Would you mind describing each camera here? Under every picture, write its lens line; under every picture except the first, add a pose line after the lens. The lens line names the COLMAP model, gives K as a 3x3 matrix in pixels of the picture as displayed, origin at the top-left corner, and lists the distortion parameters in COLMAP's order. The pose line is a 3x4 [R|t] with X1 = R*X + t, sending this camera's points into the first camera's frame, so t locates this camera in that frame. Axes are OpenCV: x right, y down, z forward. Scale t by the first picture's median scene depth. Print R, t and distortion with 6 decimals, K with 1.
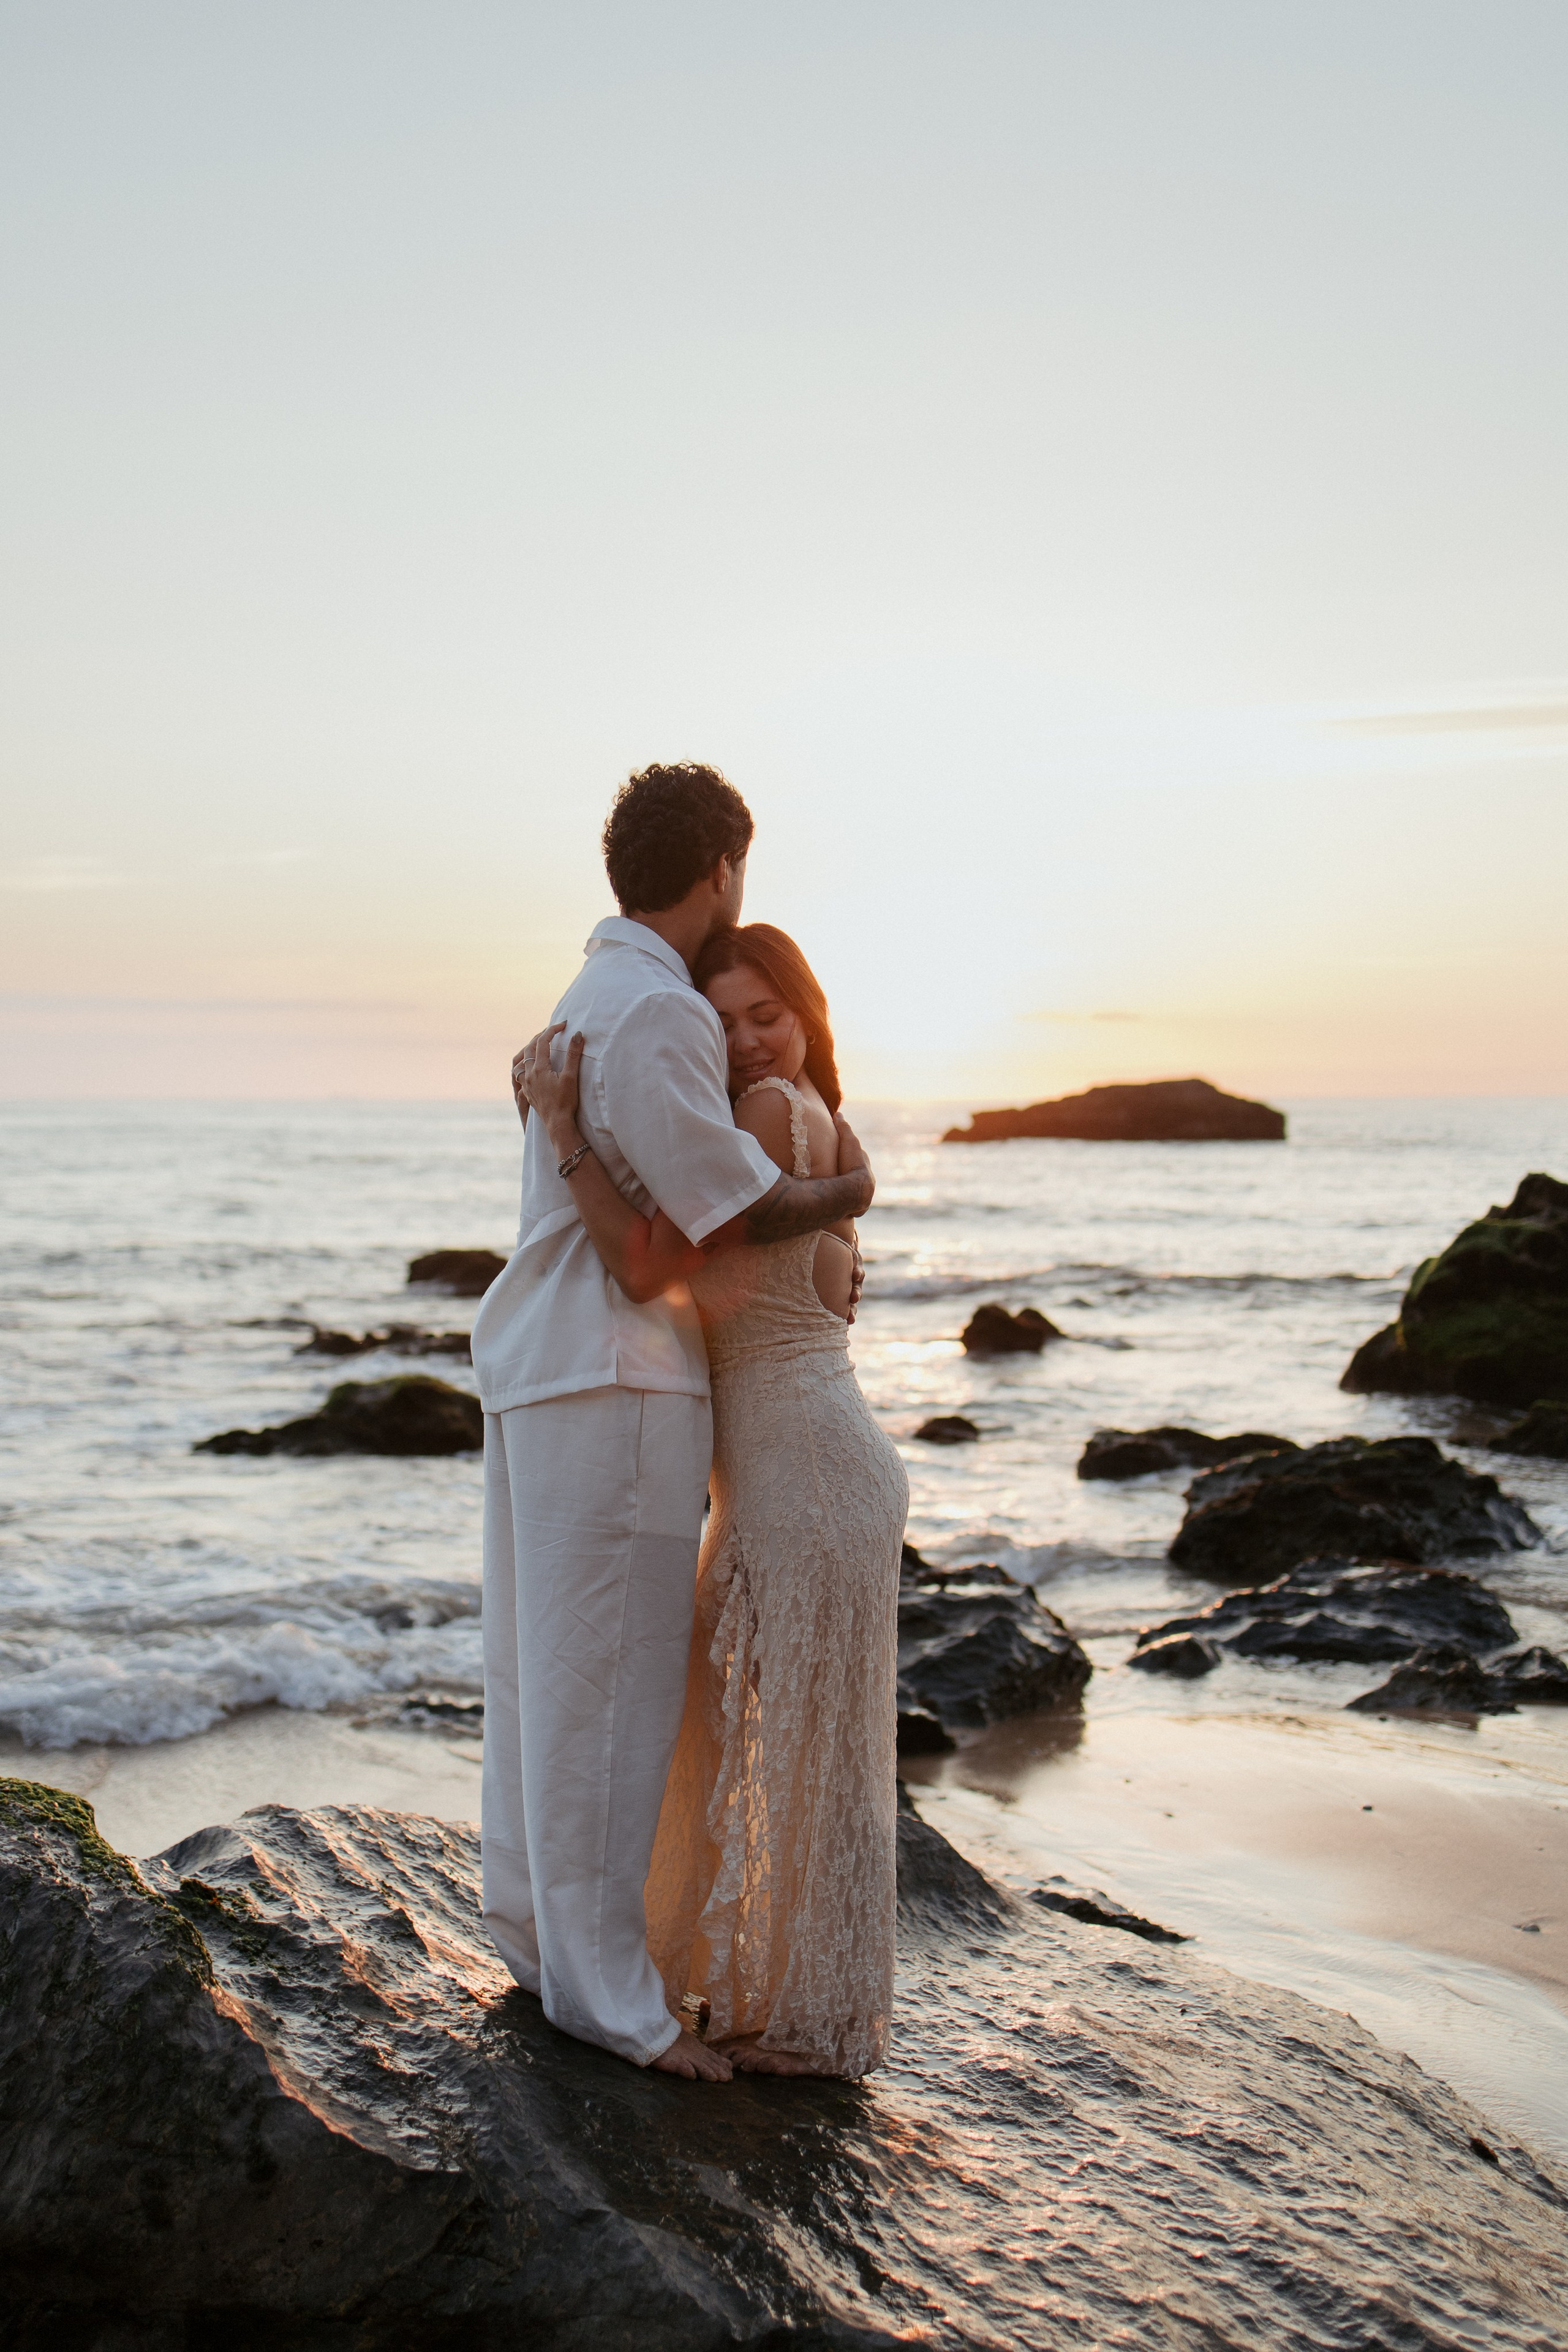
lens RADIAL K [[2313.1, 0, 789.9], [0, 2313.1, 1177.2], [0, 0, 1]] dist [0.019459, 0.000000]
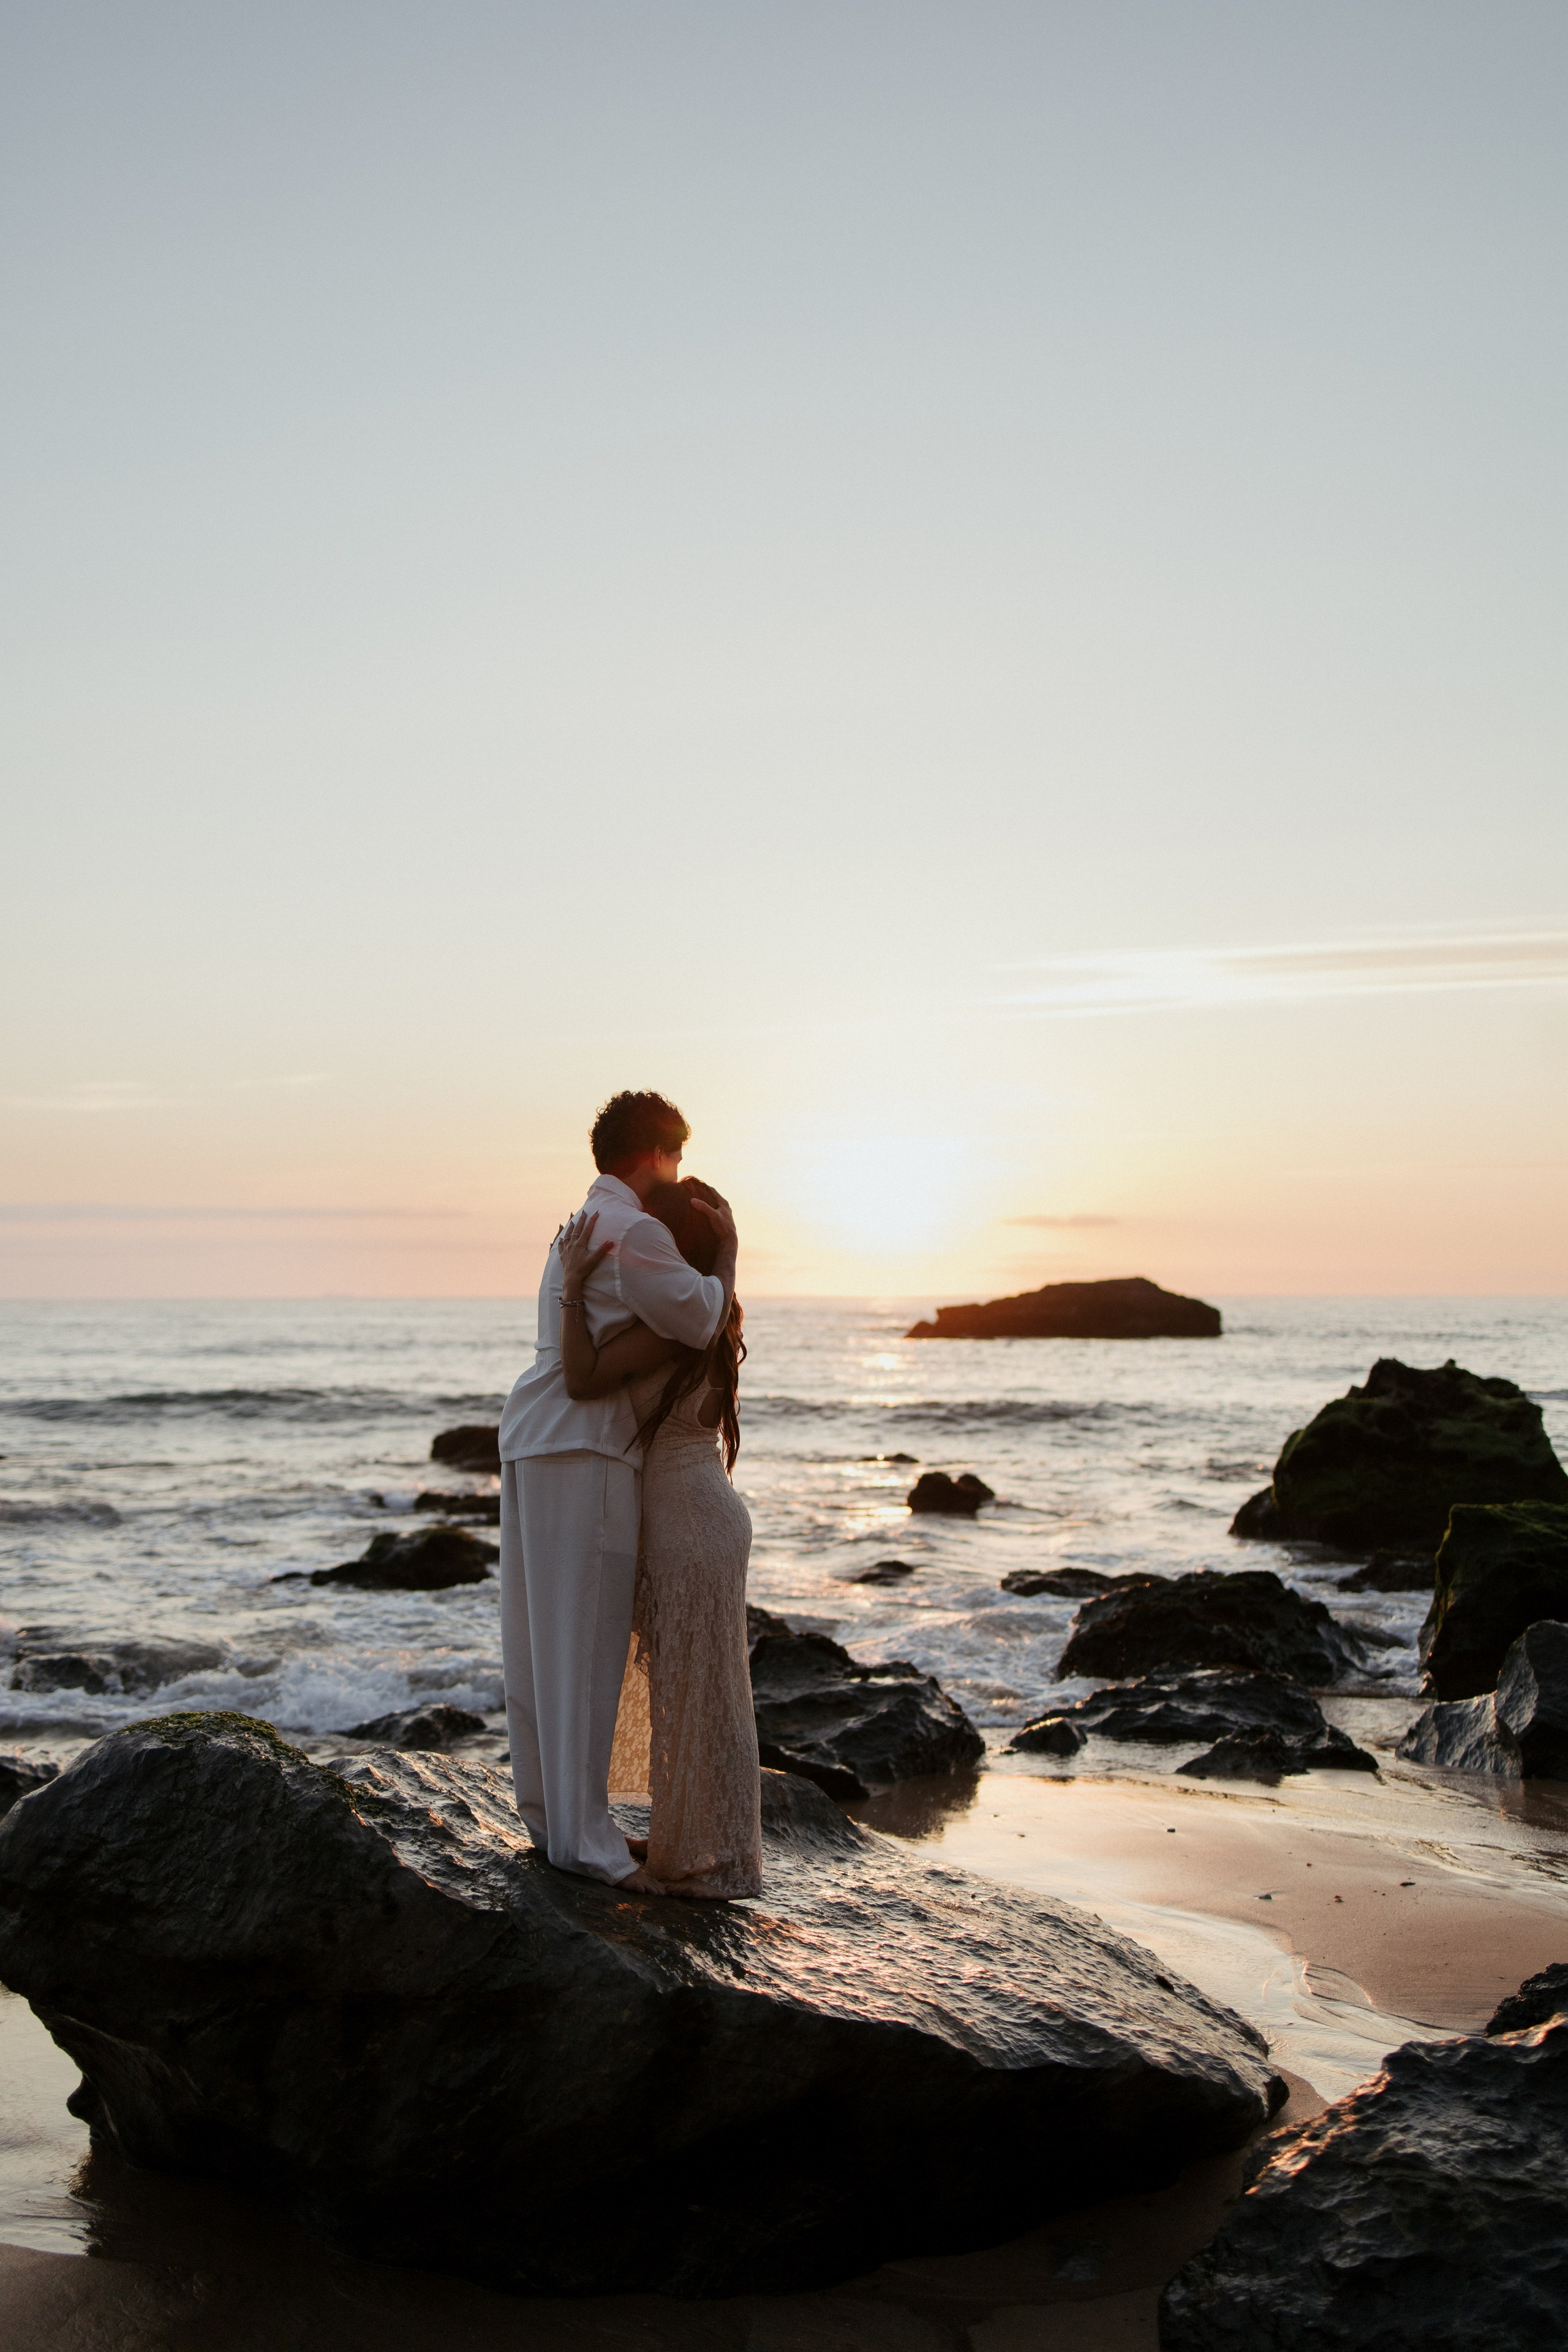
lens RADIAL K [[2313.1, 0, 778.5], [0, 2313.1, 1171.8], [0, 0, 1]] dist [0.019459, 0.000000]
pose [[0.999958, 0.002608, -0.008789, 0.055210], [-0.003369, 0.996132, -0.087806, 0.022312], [0.008526, 0.087832, 0.996099, -0.551991]]
